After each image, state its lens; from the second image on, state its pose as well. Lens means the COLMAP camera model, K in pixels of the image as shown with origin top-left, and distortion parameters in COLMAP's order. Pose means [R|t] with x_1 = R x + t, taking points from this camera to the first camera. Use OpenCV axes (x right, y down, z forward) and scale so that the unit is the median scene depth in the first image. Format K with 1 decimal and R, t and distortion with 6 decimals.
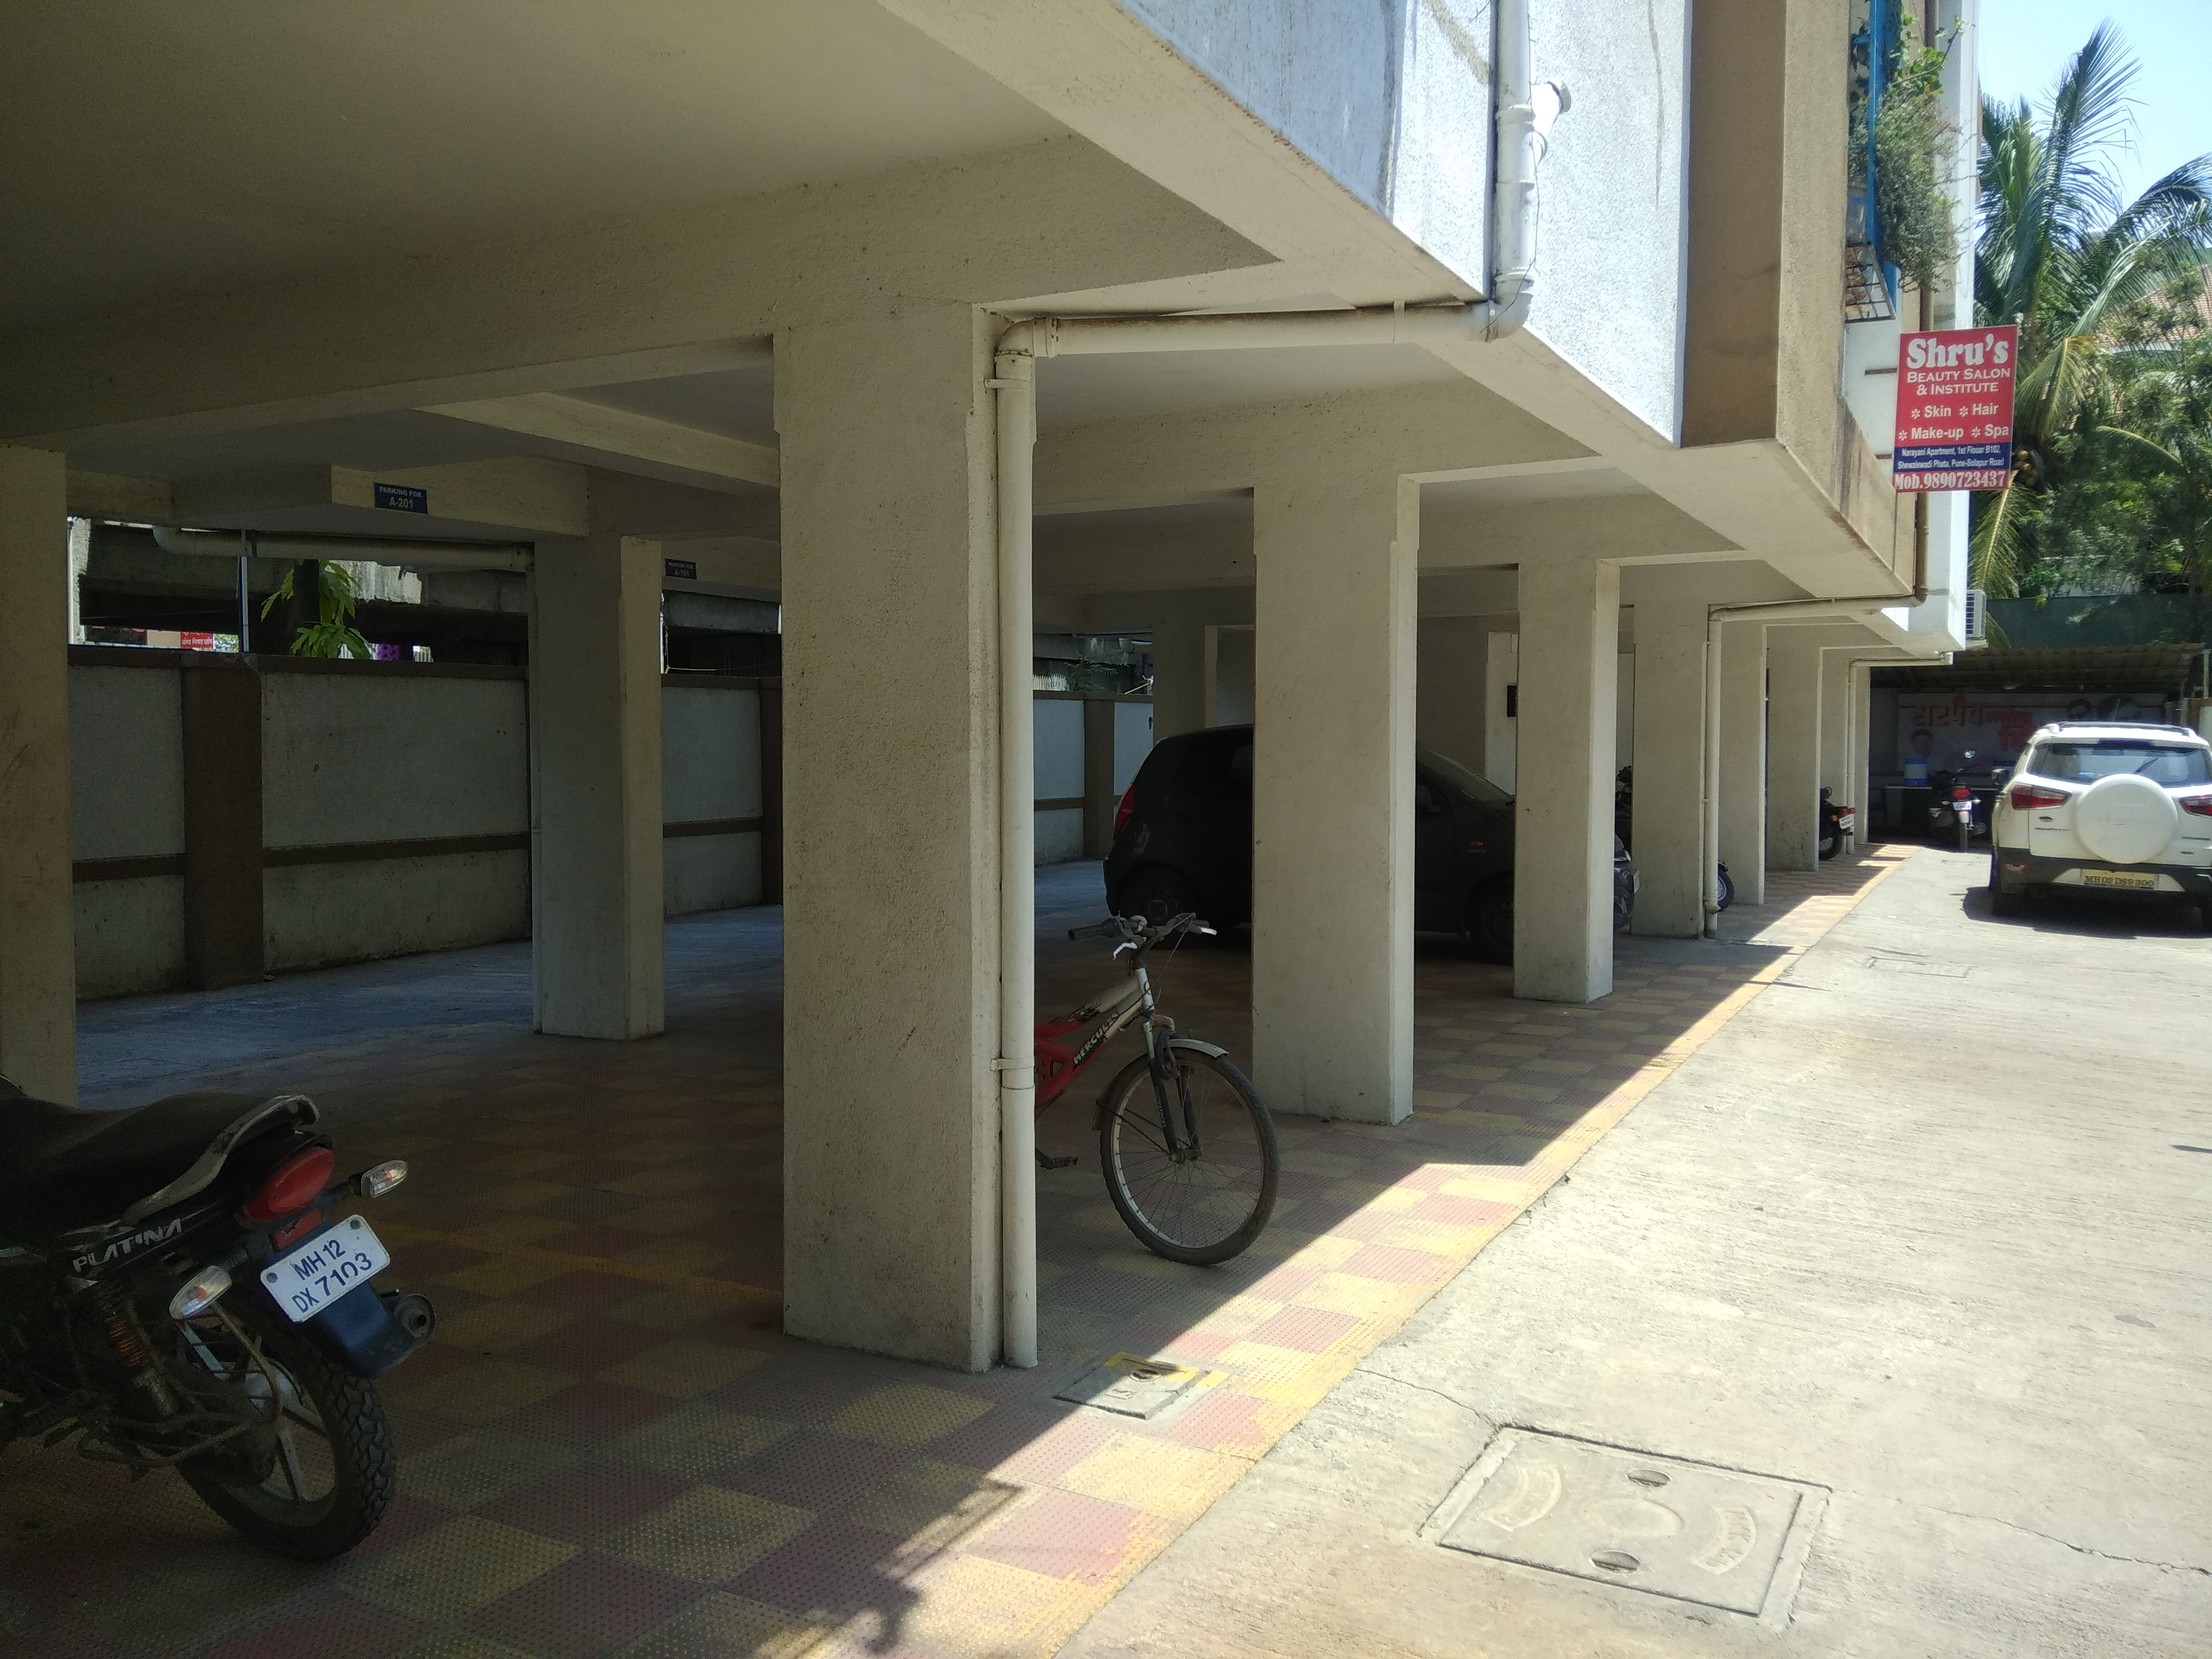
lens RADIAL K [[1717.3, 0, 1104.7], [0, 1717.3, 808.5], [0, 0, 1]] dist [0.129524, -0.217244]
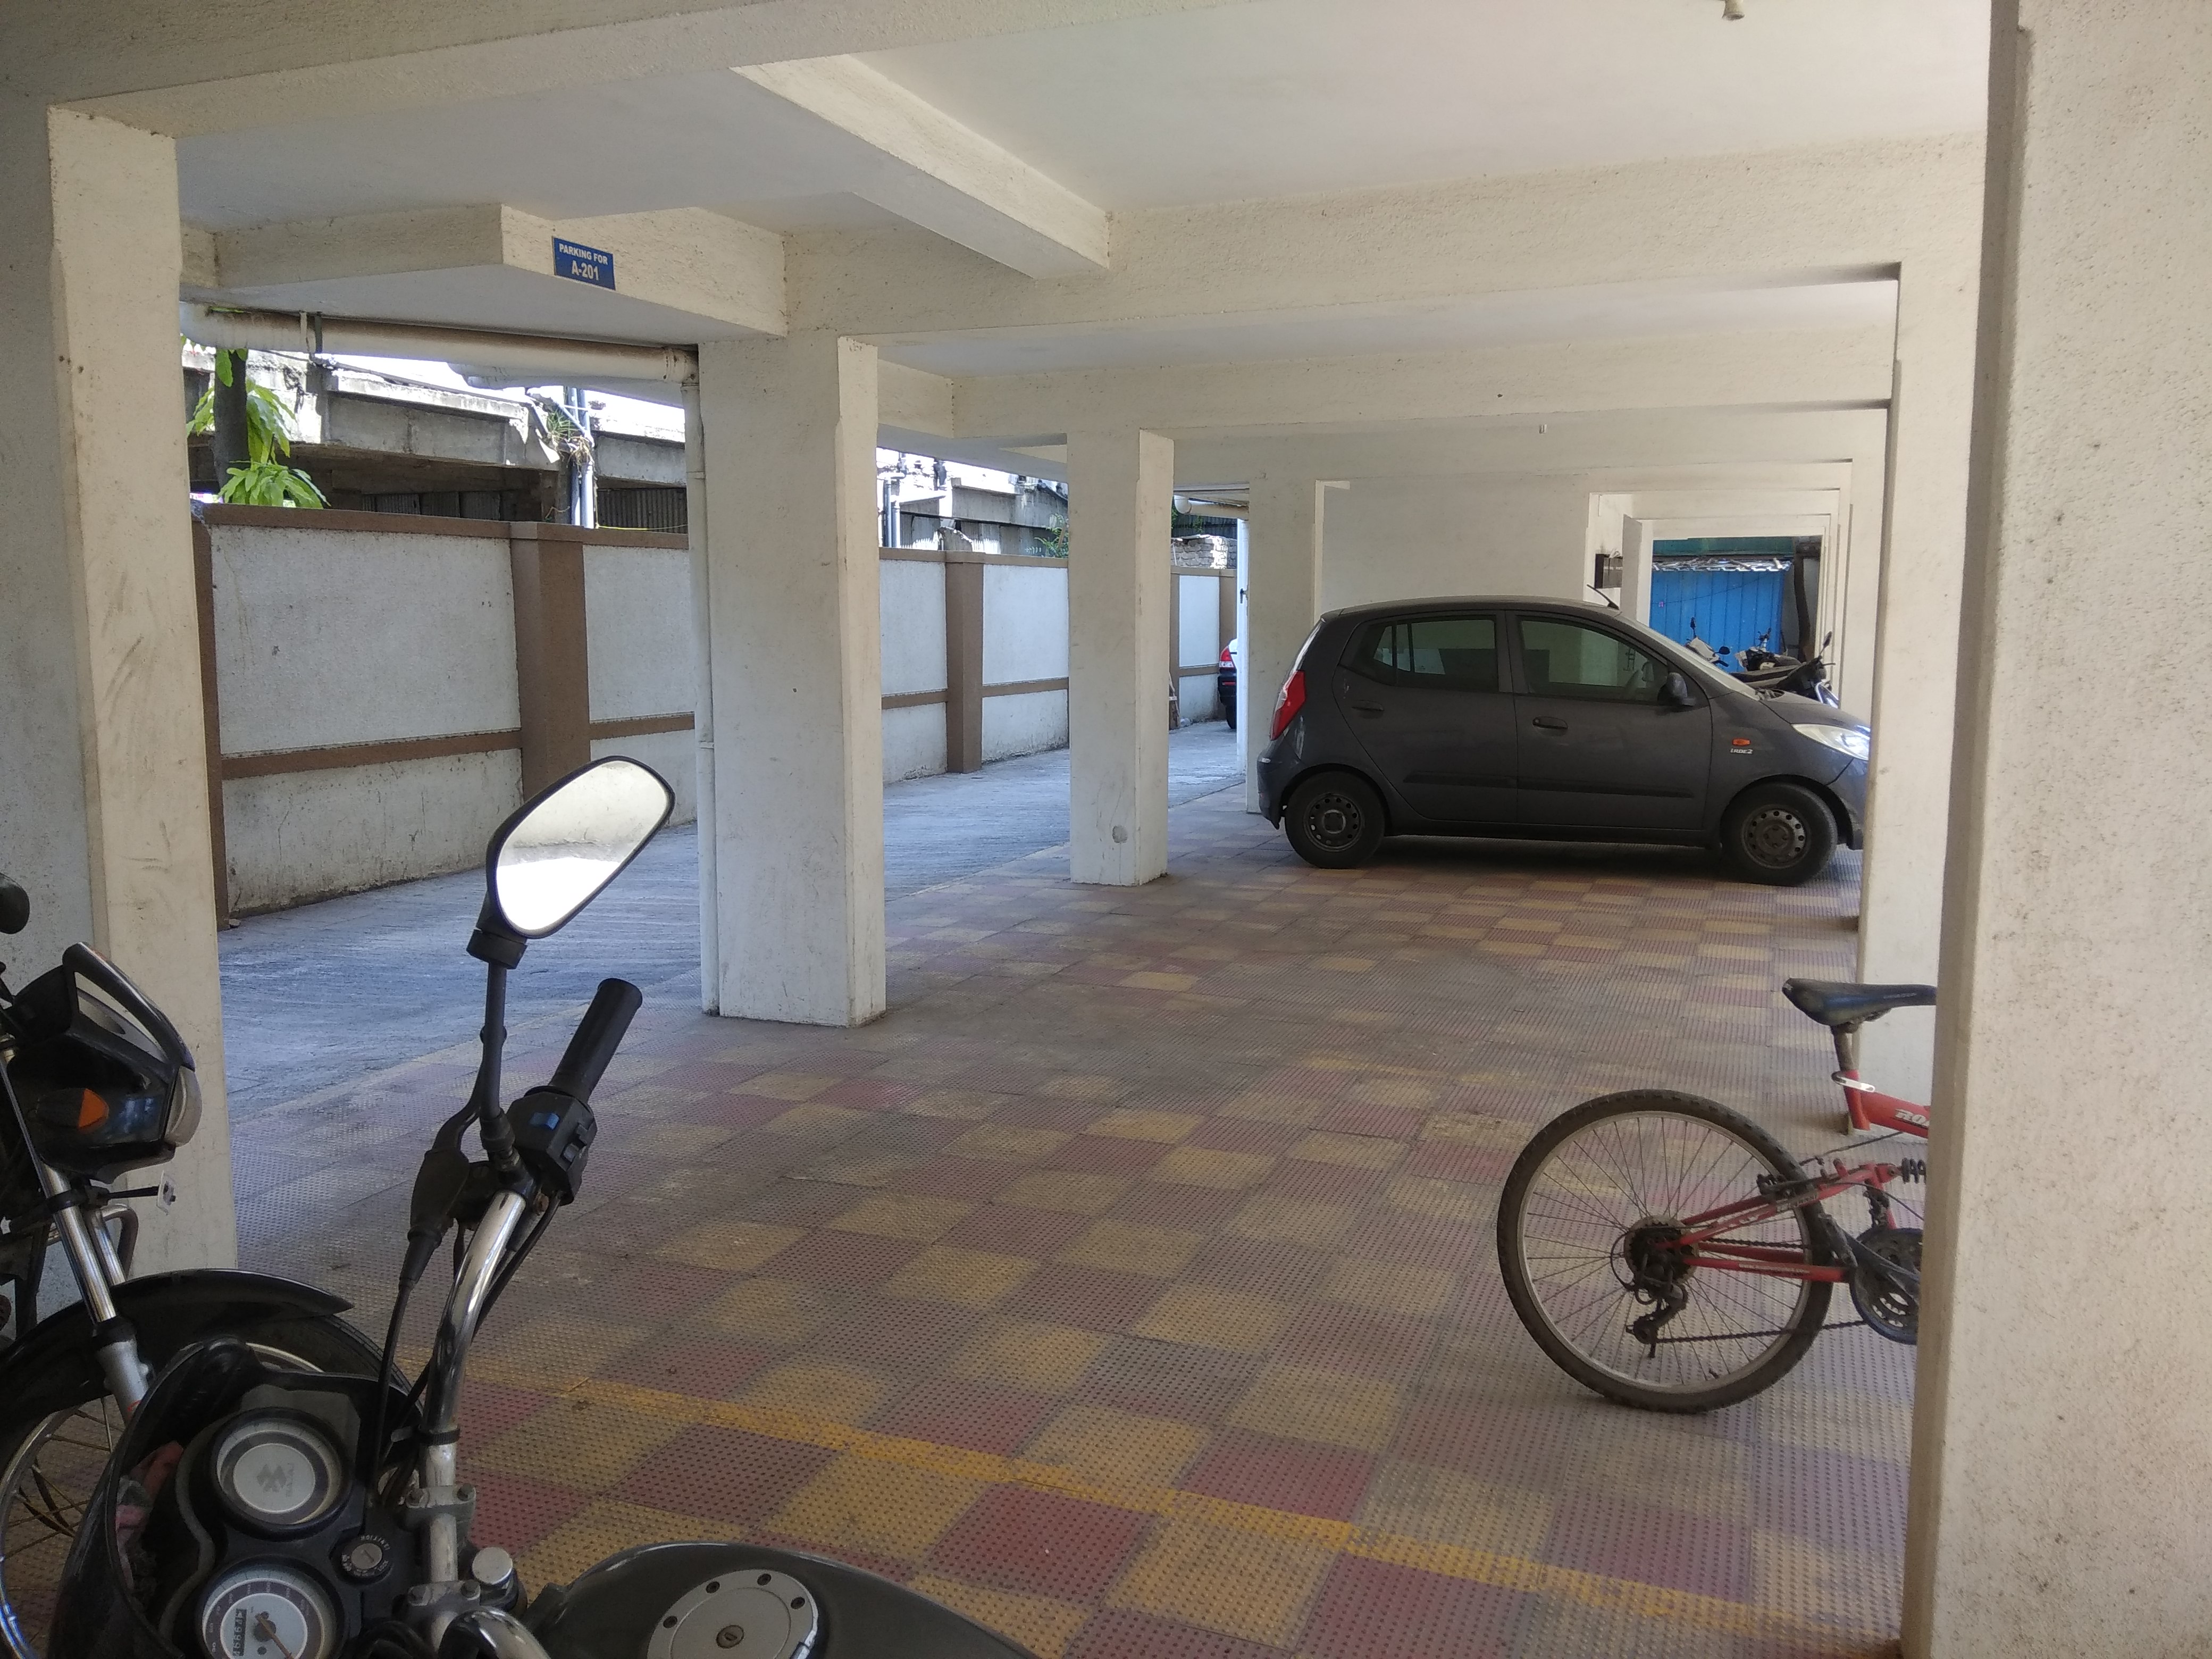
lens RADIAL K [[1730.1, 0, 1109.1], [0, 1730.1, 819.4], [0, 0, 1]] dist [0.112145, -0.169426]
pose [[0.993074, -0.011465, 0.116926, -0.253701], [0.001897, 0.996662, 0.081621, -0.016438], [-0.117472, -0.080834, 0.989781, 0.256175]]
